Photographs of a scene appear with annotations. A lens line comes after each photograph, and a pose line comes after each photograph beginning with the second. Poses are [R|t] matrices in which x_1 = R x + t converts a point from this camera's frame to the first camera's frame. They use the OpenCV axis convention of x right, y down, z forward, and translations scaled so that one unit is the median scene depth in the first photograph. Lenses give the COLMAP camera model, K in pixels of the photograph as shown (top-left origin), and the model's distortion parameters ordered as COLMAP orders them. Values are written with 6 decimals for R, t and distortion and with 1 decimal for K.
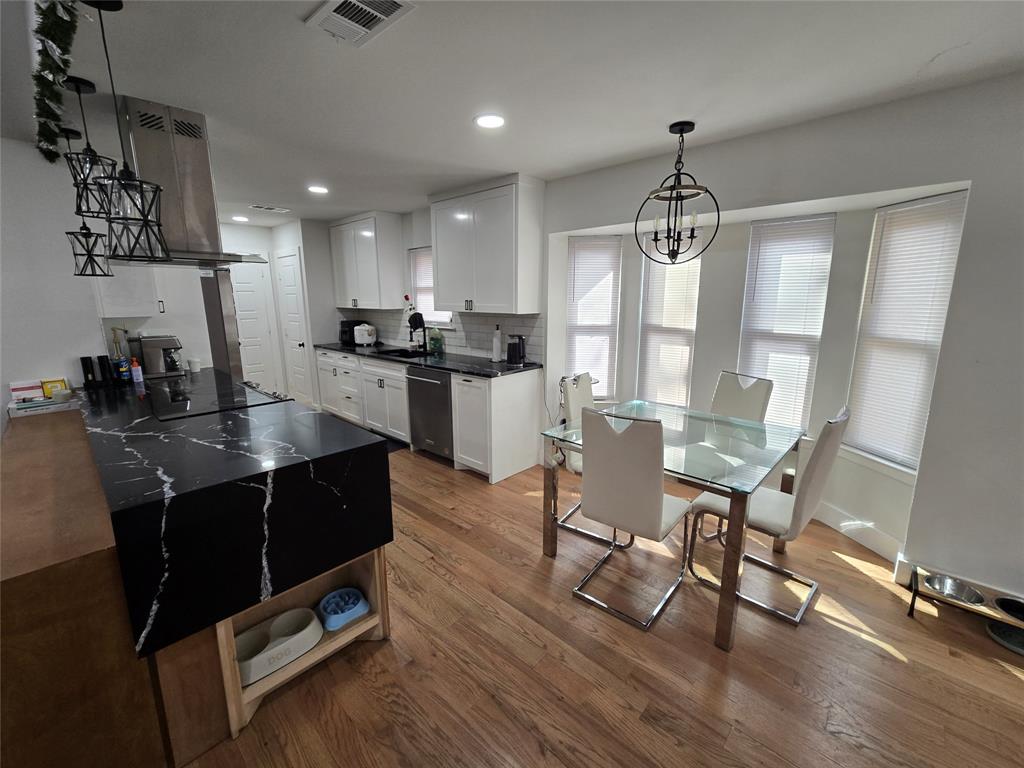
lens RADIAL K [[420.2, 0, 506.9], [0, 420.2, 383.2], [0, 0, 1]] dist [-0.002513, 0.000522]
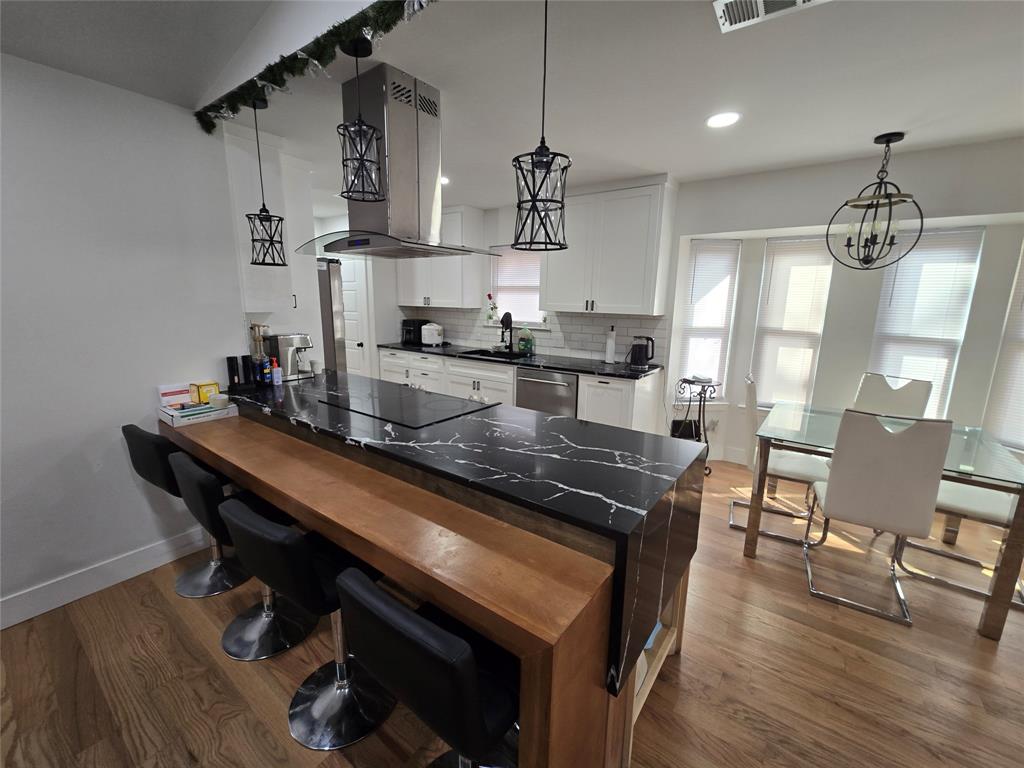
lens RADIAL K [[420.2, 0, 508.4], [0, 420.2, 384.6], [0, 0, 1]] dist [-0.002513, 0.000522]
pose [[0.994048, -0.003034, 0.108900, -0.397336], [0.003008, 0.999995, 0.000408, -0.002156], [-0.108900, -0.000078, 0.994053, 0.046399]]
